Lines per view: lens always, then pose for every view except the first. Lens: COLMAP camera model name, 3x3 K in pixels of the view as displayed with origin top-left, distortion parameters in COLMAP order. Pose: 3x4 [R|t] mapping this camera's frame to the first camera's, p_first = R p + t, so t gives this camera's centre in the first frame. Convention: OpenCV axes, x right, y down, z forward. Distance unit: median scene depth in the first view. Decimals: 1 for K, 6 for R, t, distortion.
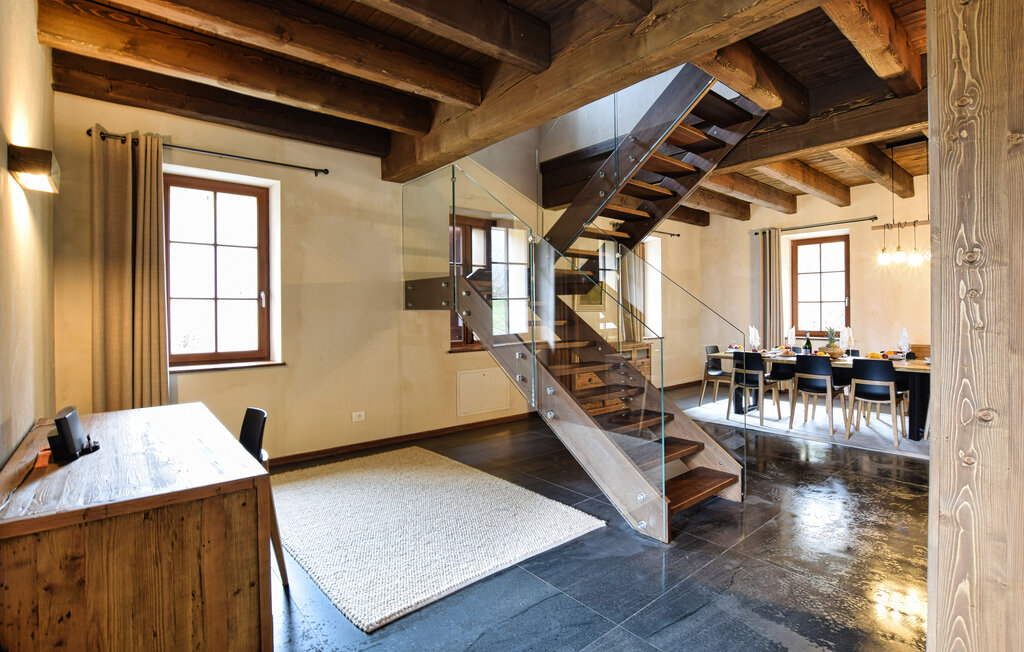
lens RADIAL K [[480.9, 0, 516.3], [0, 480.9, 313.5], [0, 0, 1]] dist [-0.032761, 0.003953]
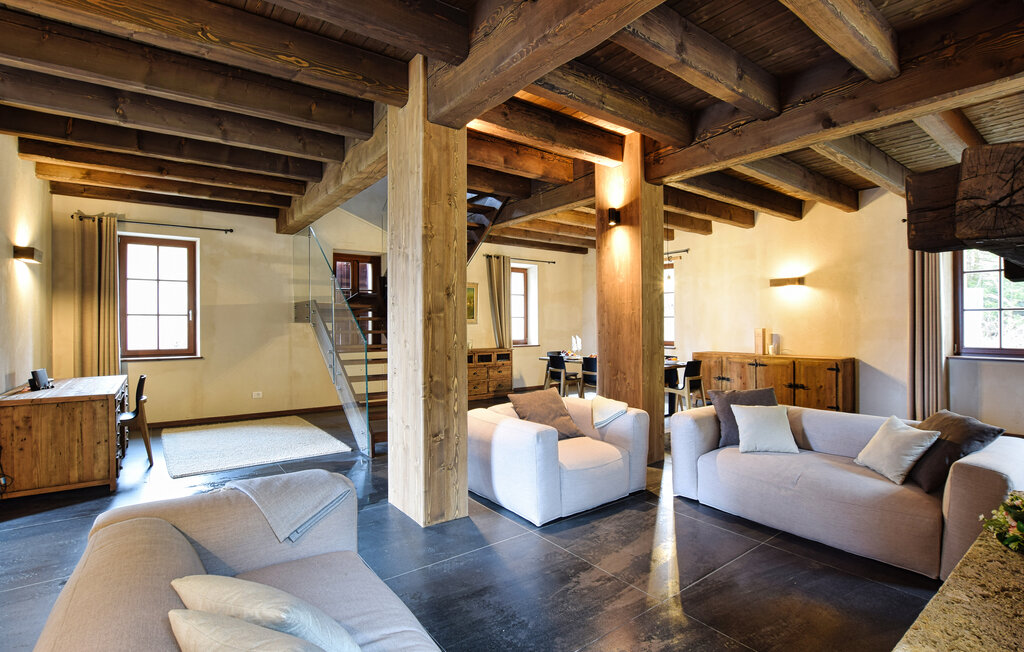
lens RADIAL K [[480.9, 0, 522.8], [0, 480.9, 326.3], [0, 0, 1]] dist [-0.032761, 0.003953]
pose [[0.998525, 0.005292, -0.054040, 0.670002], [-0.005272, 0.999986, 0.000518, -0.001336], [0.054042, -0.000233, 0.998539, -0.497530]]
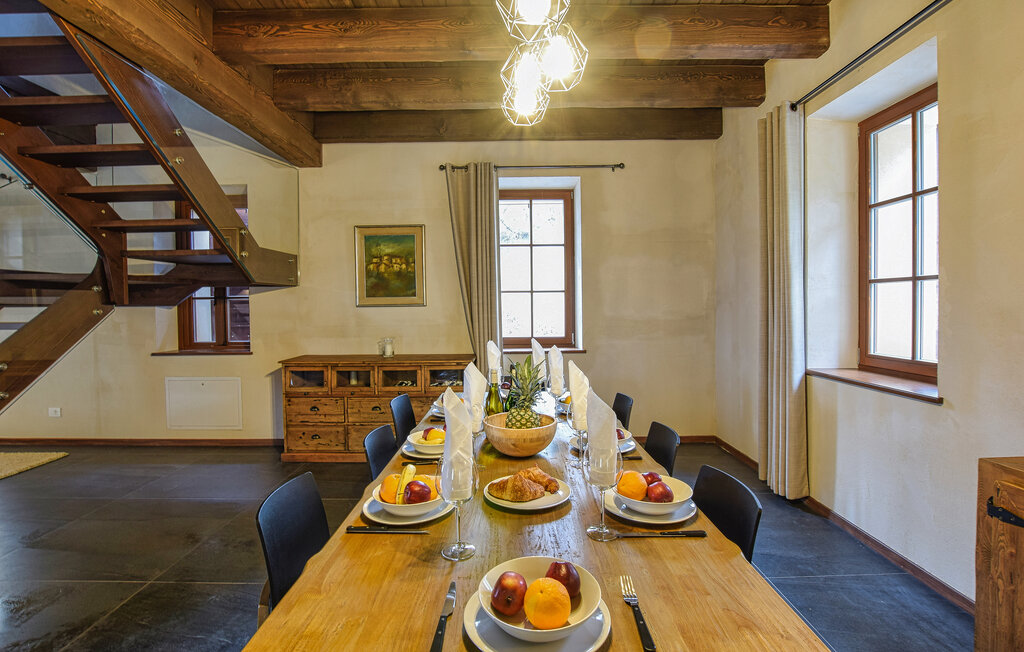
lens RADIAL K [[480.9, 0, 512.6], [0, 480.9, 305.4], [0, 0, 1]] dist [-0.032761, 0.003953]
pose [[0.776331, 0.001014, -0.630325, 0.075048], [0.000926, 0.999996, 0.002749, -0.000910], [0.630325, -0.002718, 0.776326, 0.060652]]
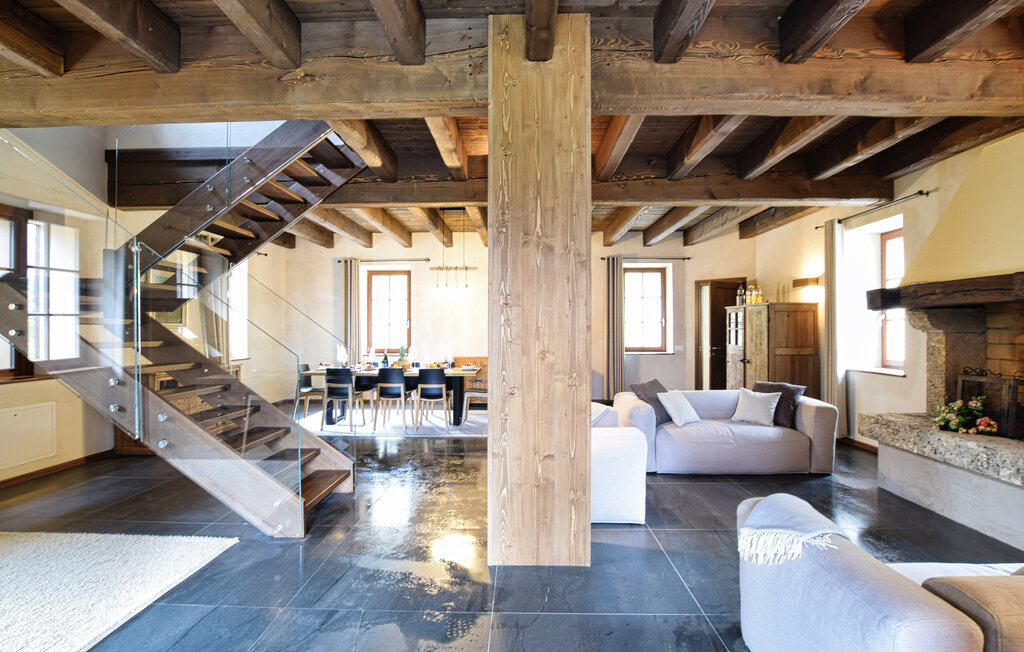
lens RADIAL K [[480.9, 0, 507.6], [0, 480.9, 332.8], [0, 0, 1]] dist [-0.032761, 0.003953]
pose [[0.670564, 0.002222, 0.741849, -0.132635], [-0.000474, 0.999997, -0.002566, 0.000758], [-0.741852, 0.001369, 0.670562, -0.077467]]
